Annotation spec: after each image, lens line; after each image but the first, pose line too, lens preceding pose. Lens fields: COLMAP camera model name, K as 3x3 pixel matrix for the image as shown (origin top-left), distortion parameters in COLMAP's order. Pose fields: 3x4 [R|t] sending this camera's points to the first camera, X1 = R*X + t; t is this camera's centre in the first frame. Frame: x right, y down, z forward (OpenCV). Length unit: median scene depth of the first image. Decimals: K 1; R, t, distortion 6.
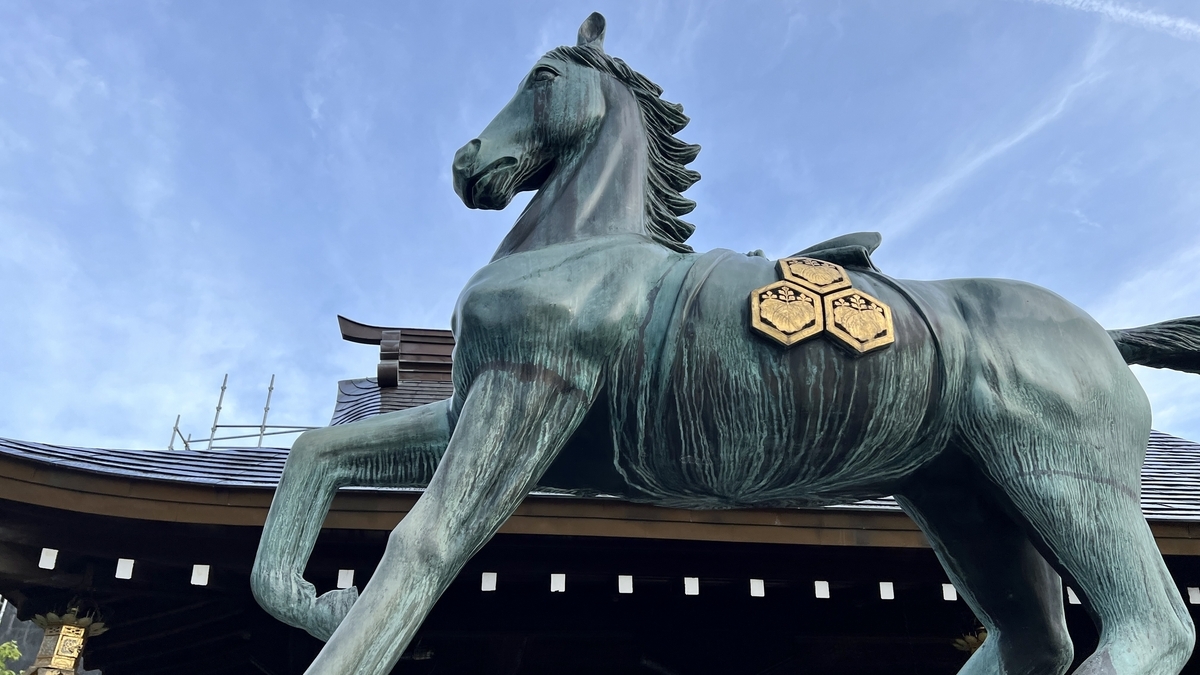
lens RADIAL K [[894.8, 0, 600.6], [0, 894.8, 345.6], [0, 0, 1]] dist [0.064258, -0.077633]
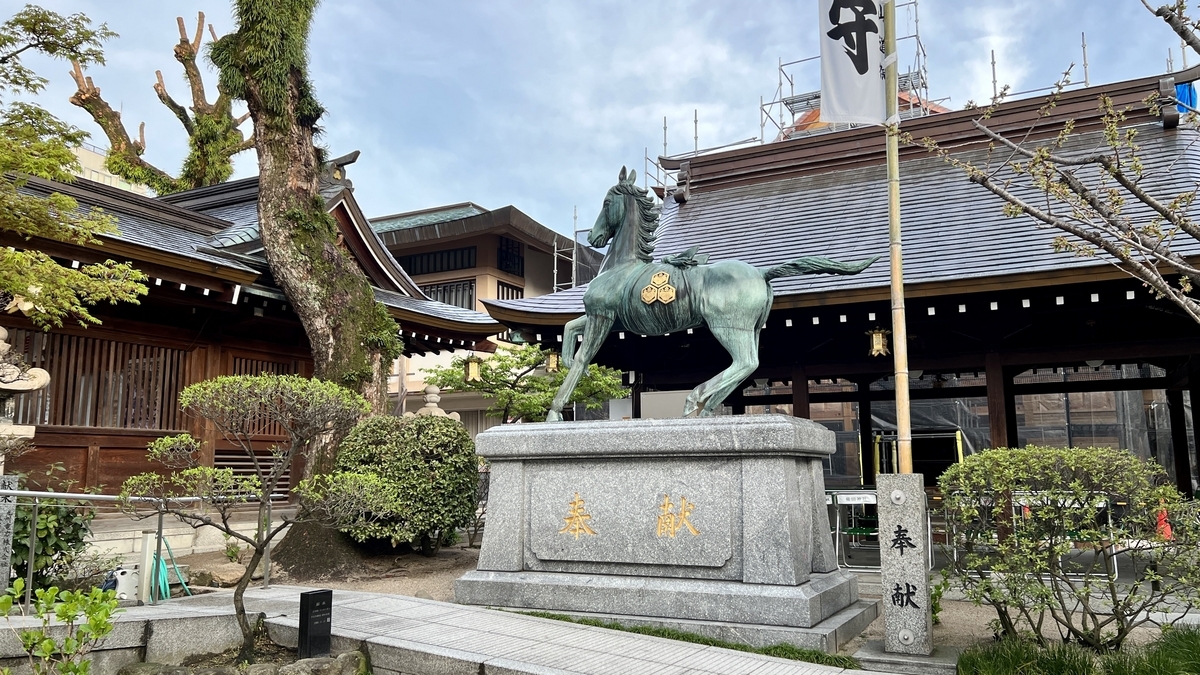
lens RADIAL K [[894.8, 0, 599.6], [0, 894.8, 338.1], [0, 0, 1]] dist [0.064258, -0.077633]
pose [[0.837965, -0.068040, -0.541465, 2.151142], [0.277928, 0.907092, 0.316134, -1.175327], [0.469649, -0.415398, 0.779022, -2.264445]]
